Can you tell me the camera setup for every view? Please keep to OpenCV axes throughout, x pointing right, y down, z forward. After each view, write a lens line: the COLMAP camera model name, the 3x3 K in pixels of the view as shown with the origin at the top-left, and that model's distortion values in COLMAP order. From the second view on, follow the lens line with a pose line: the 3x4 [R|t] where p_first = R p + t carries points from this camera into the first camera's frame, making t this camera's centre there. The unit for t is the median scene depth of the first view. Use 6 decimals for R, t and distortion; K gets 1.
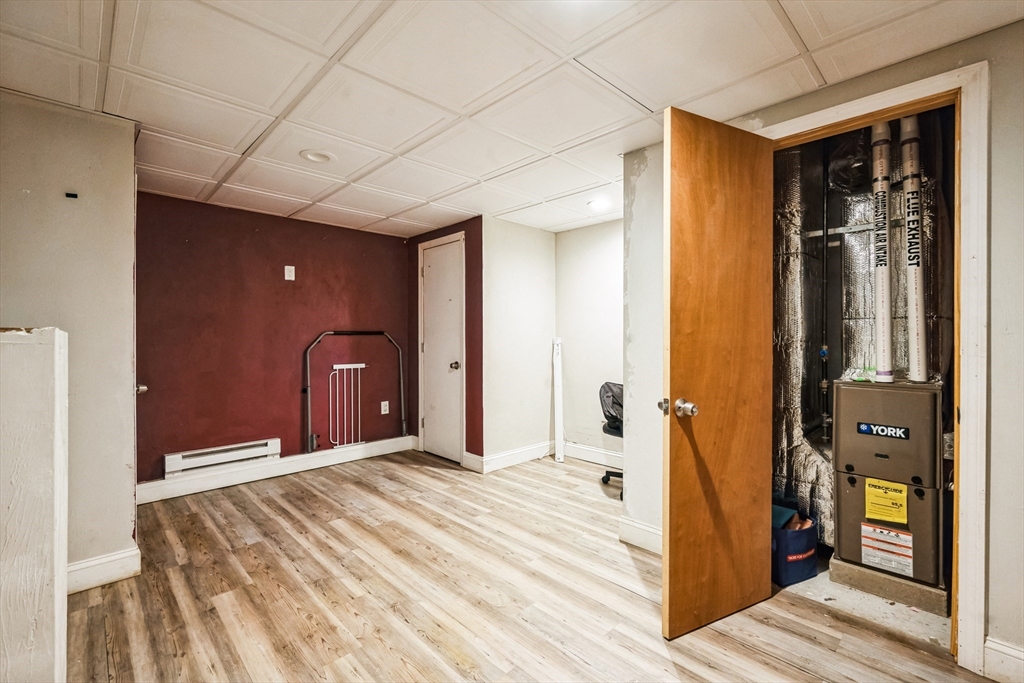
lens RADIAL K [[455.8, 0, 504.3], [0, 455.8, 340.0], [0, 0, 1]] dist [-0.001681, -0.000068]
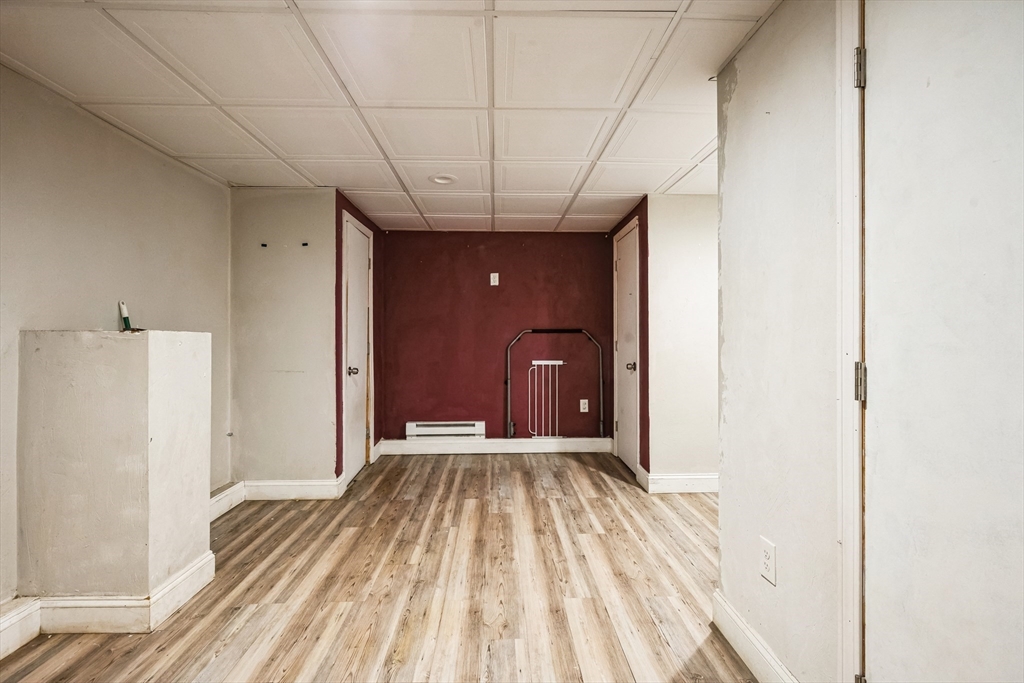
lens RADIAL K [[455.8, 0, 504.3], [0, 455.8, 340.0], [0, 0, 1]] dist [-0.001681, -0.000068]
pose [[0.733114, 0.008551, -0.680052, 0.381653], [-0.003900, 0.999957, 0.008369, -0.004336], [0.680095, -0.003483, 0.733116, 0.200745]]
